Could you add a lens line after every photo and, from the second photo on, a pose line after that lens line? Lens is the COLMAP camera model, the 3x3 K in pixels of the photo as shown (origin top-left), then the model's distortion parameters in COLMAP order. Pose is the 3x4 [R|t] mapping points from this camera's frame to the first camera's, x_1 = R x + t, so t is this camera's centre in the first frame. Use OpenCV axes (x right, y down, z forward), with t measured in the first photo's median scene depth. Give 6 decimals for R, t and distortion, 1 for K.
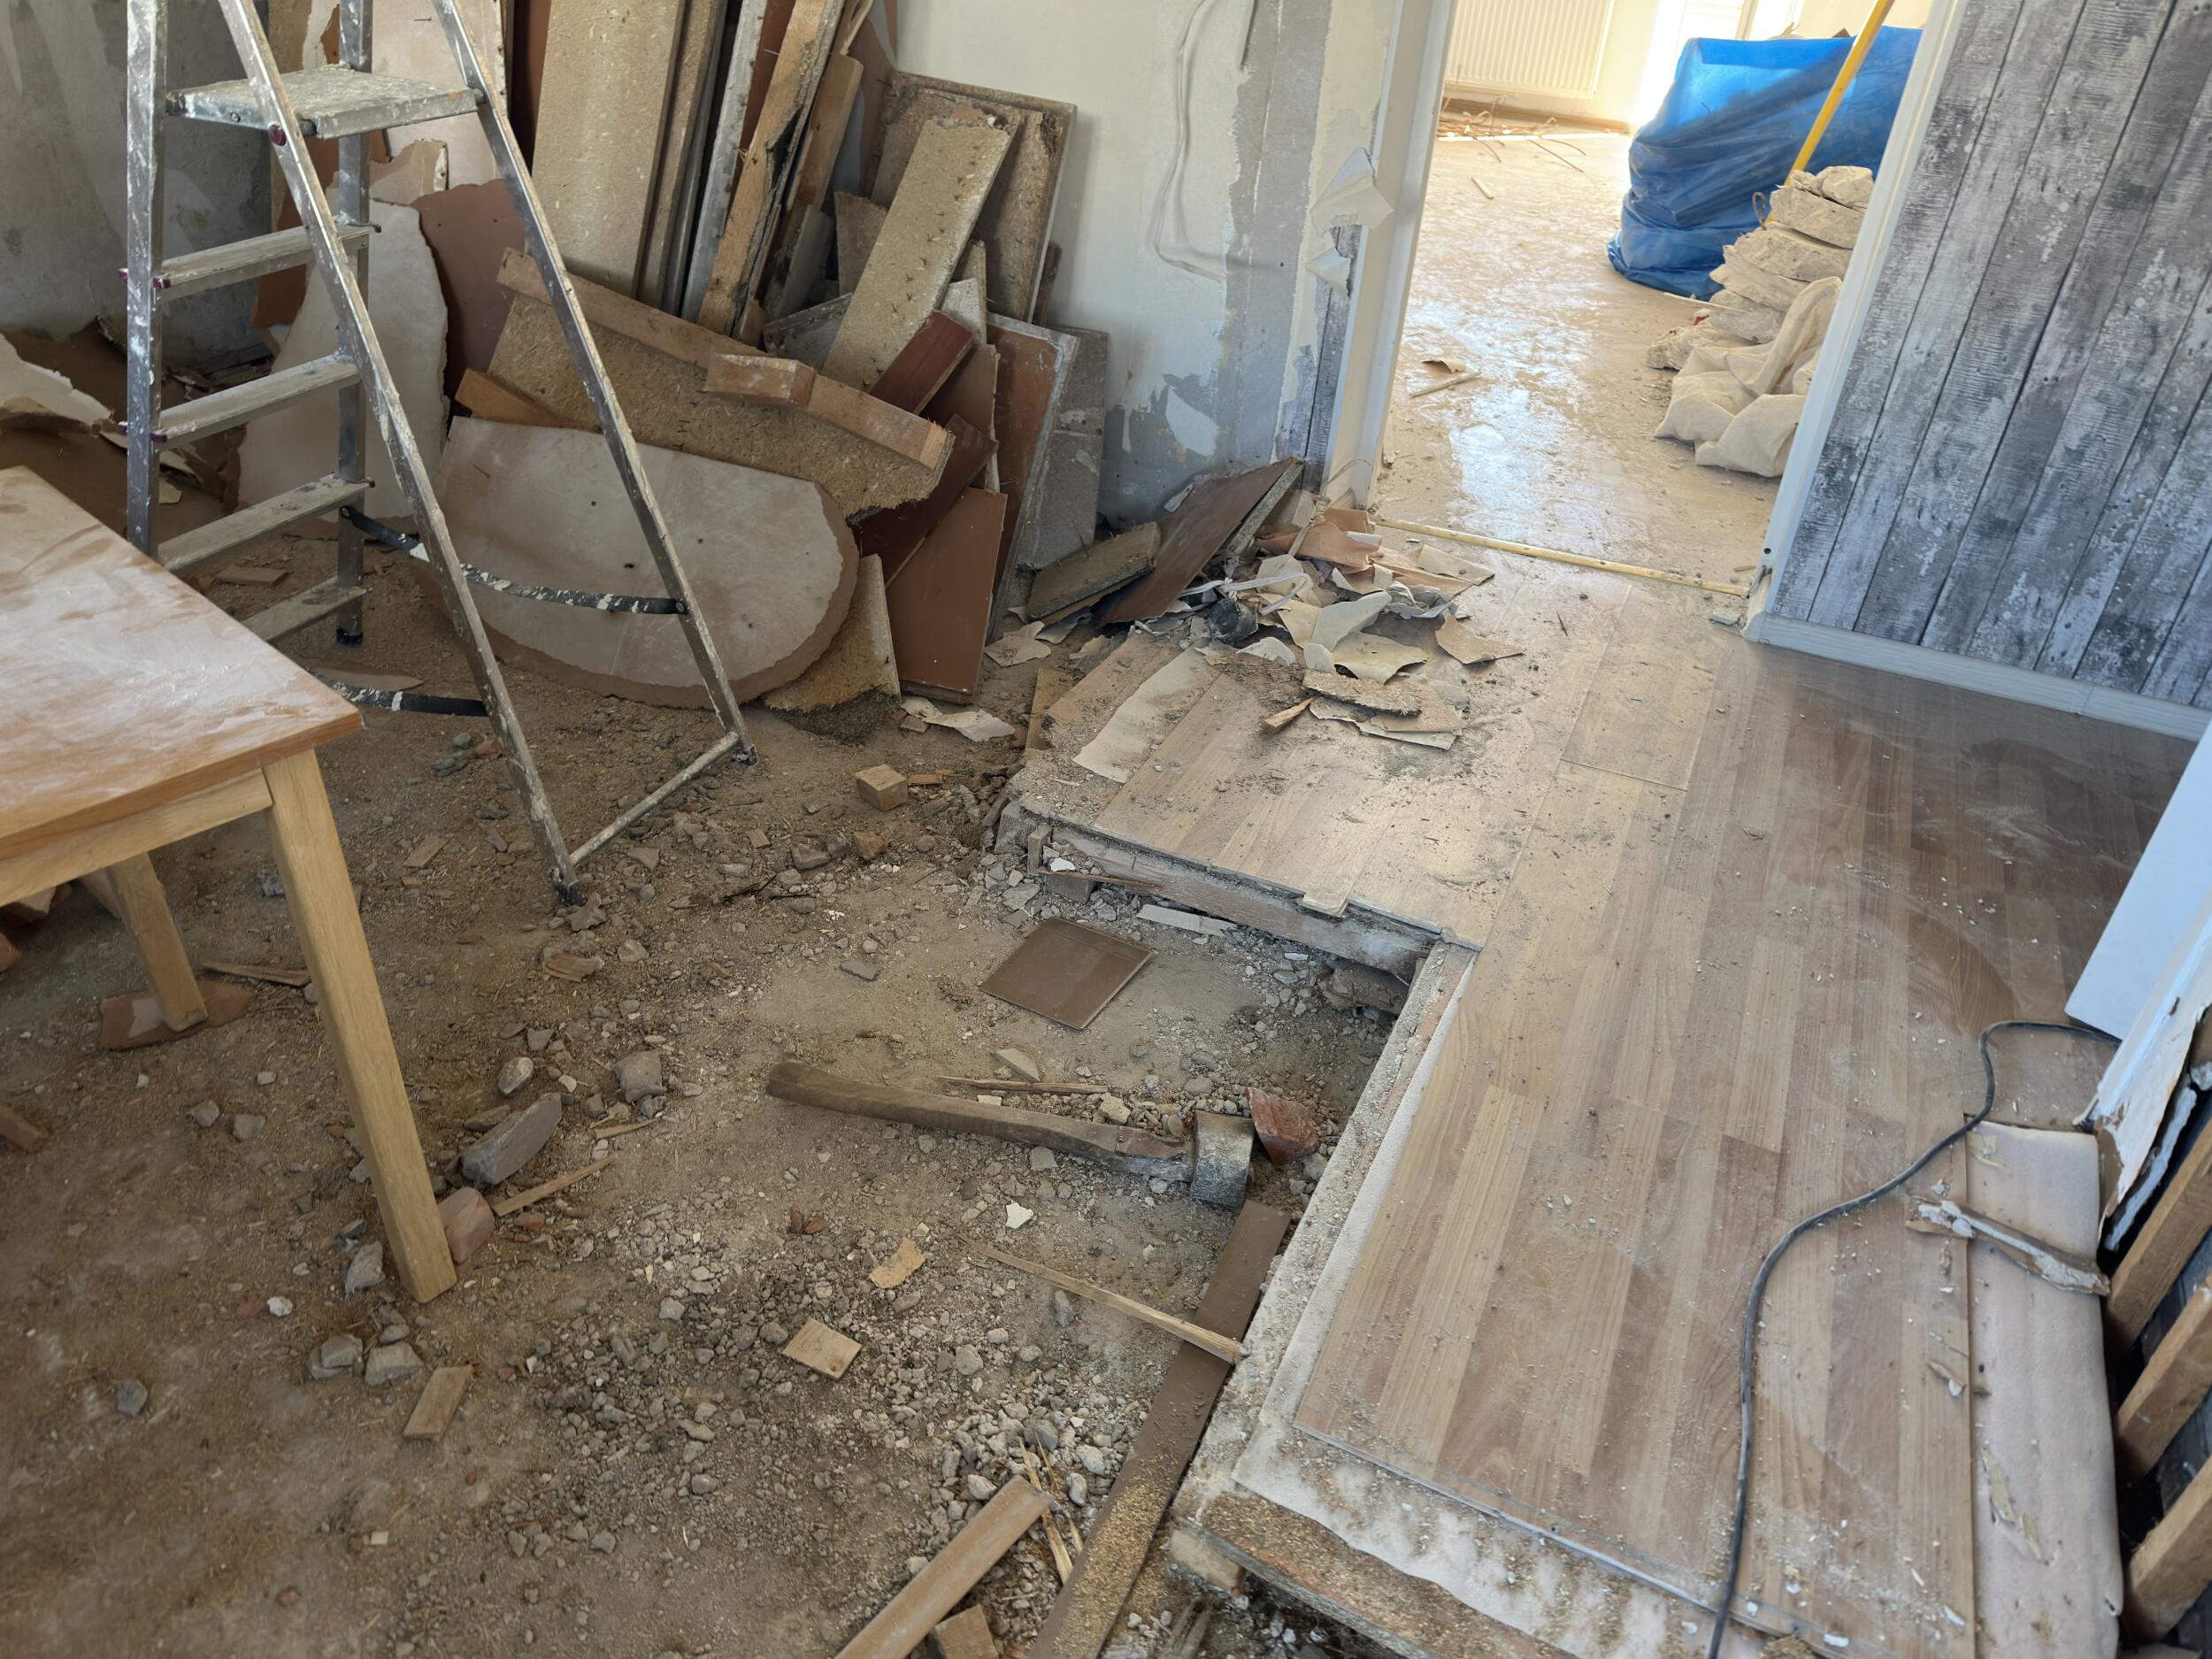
lens RADIAL K [[1580.1, 0, 1106.0], [0, 1580.1, 829.5], [0, 0, 1]] dist [0.071716, -0.078150]
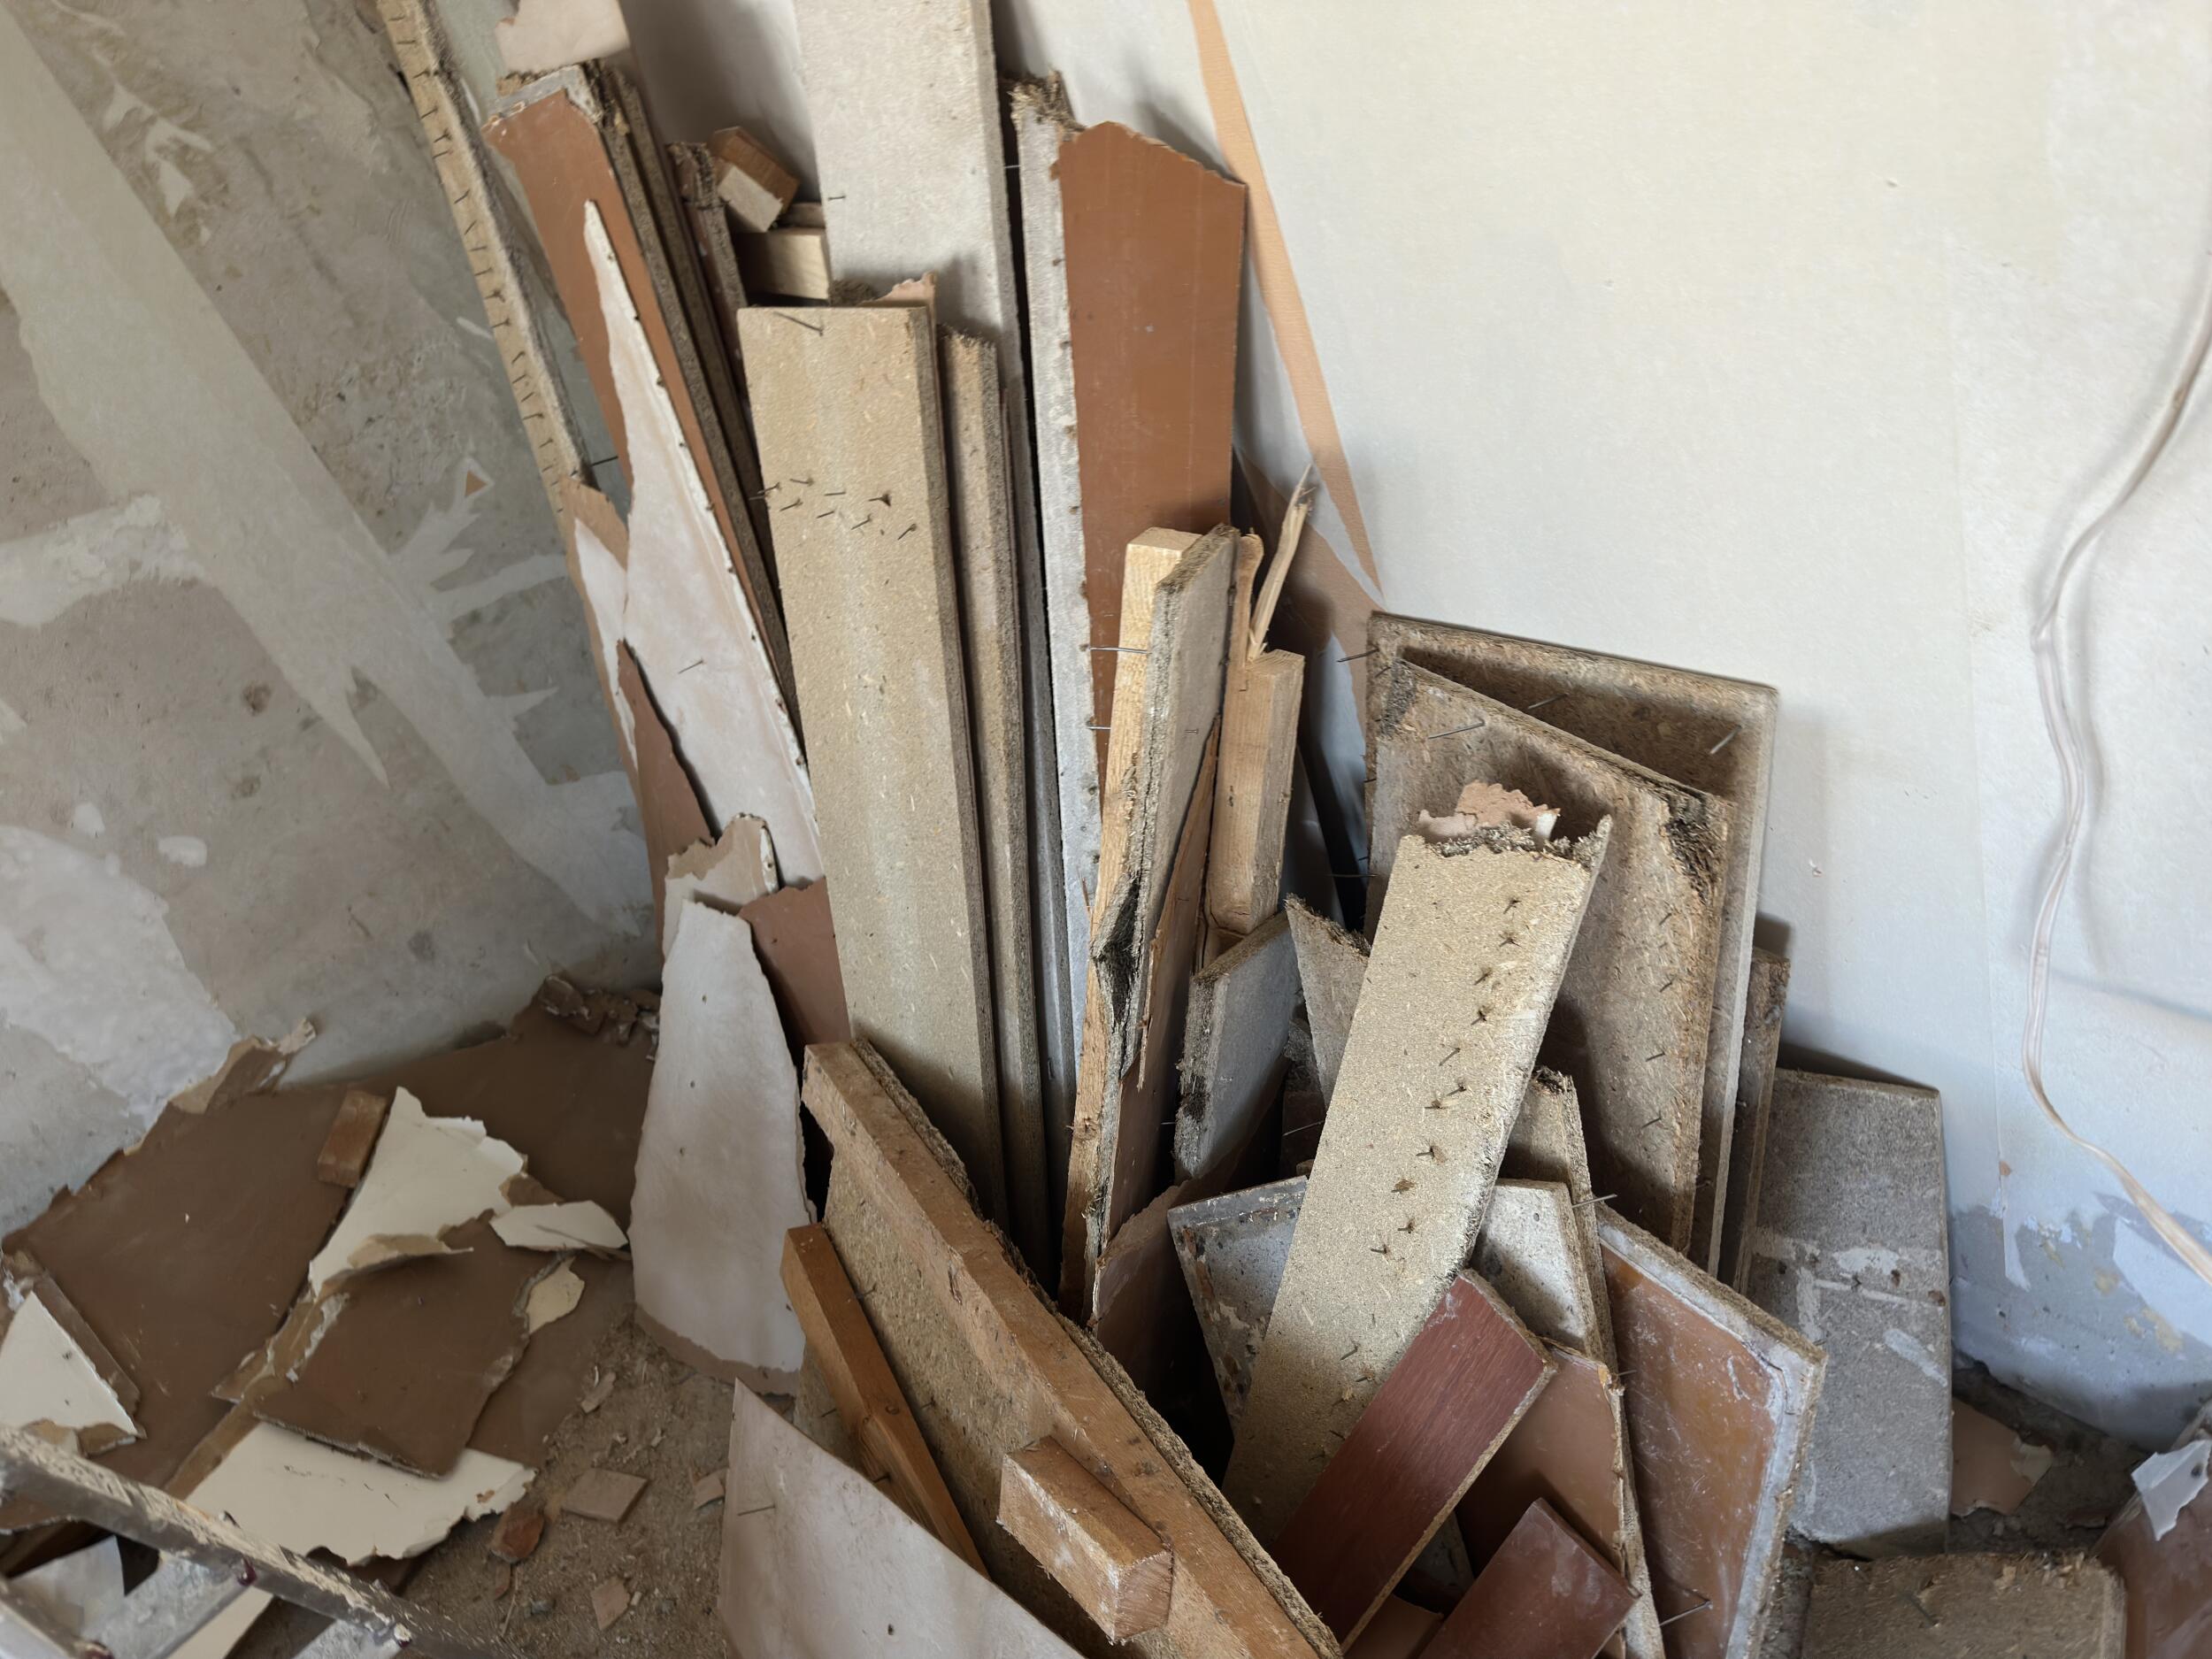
lens RADIAL K [[1580.1, 0, 1106.0], [0, 1580.1, 829.5], [0, 0, 1]] dist [0.071716, -0.078150]
pose [[0.839016, -0.079703, -0.538237, 0.057376], [0.120551, 0.991858, 0.041042, -0.468220], [0.530584, -0.099320, 0.841794, 0.571394]]
